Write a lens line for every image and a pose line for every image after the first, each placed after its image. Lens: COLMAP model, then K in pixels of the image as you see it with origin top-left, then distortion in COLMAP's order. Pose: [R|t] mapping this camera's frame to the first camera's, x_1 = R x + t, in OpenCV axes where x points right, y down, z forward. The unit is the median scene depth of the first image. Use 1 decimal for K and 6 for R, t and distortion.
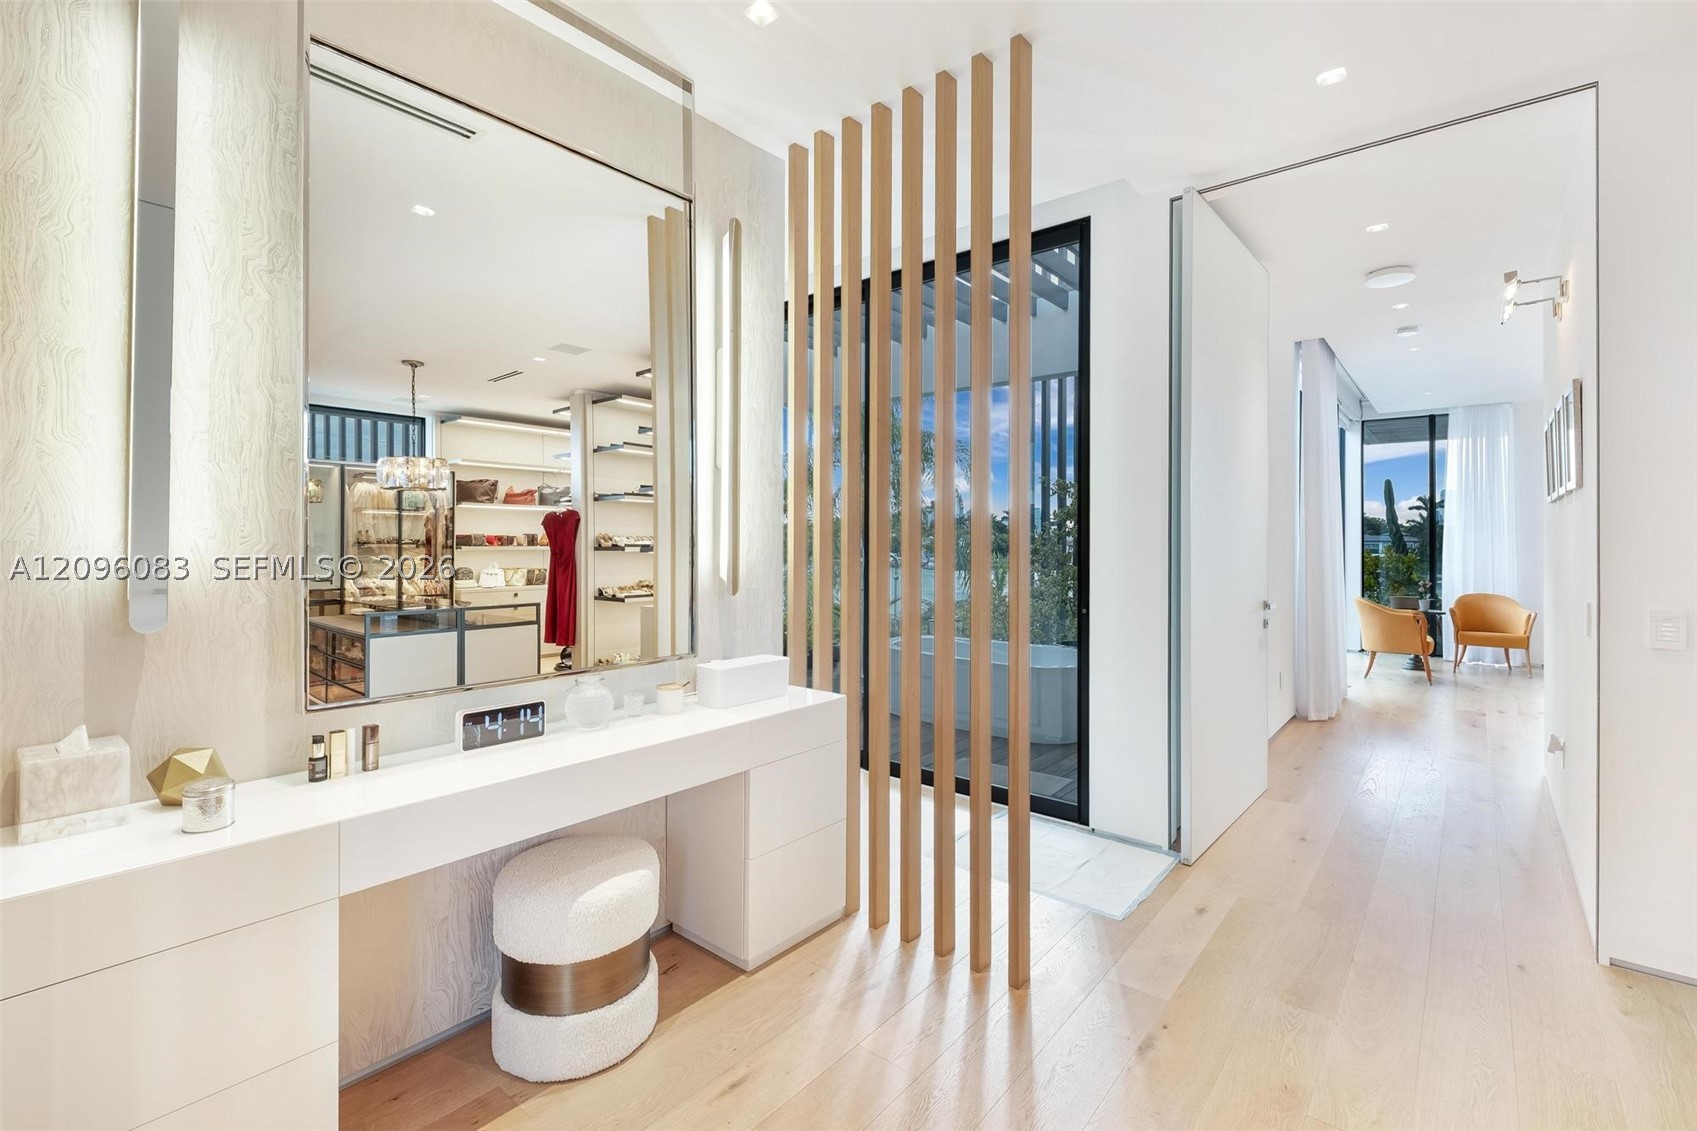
lens RADIAL K [[747.8, 0, 845.8], [0, 747.8, 549.6], [0, 0, 1]] dist [0.008238, -0.002533]
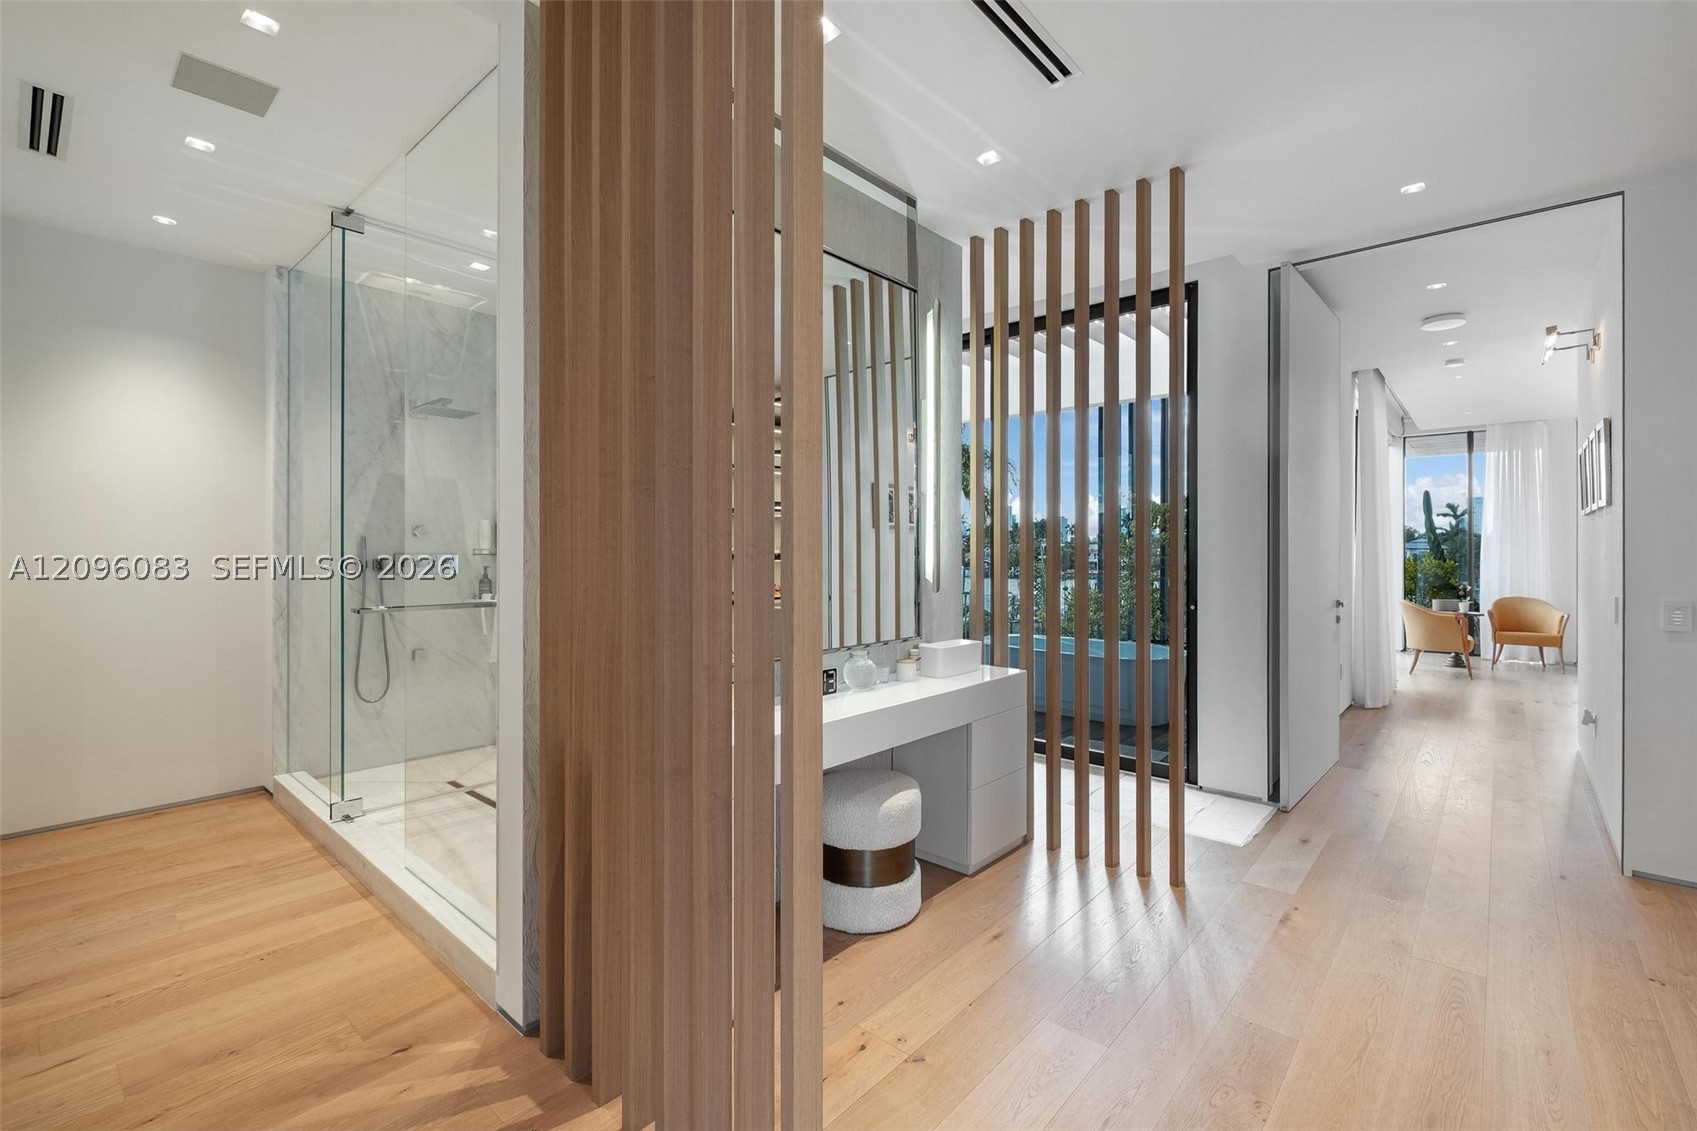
lens RADIAL K [[747.8, 0, 849.2], [0, 747.8, 562.4], [0, 0, 1]] dist [0.008238, -0.002533]
pose [[0.999832, -0.003201, -0.018041, -0.226224], [0.003281, 0.999985, 0.004380, 0.002001], [0.018027, -0.004438, 0.999828, -0.233206]]
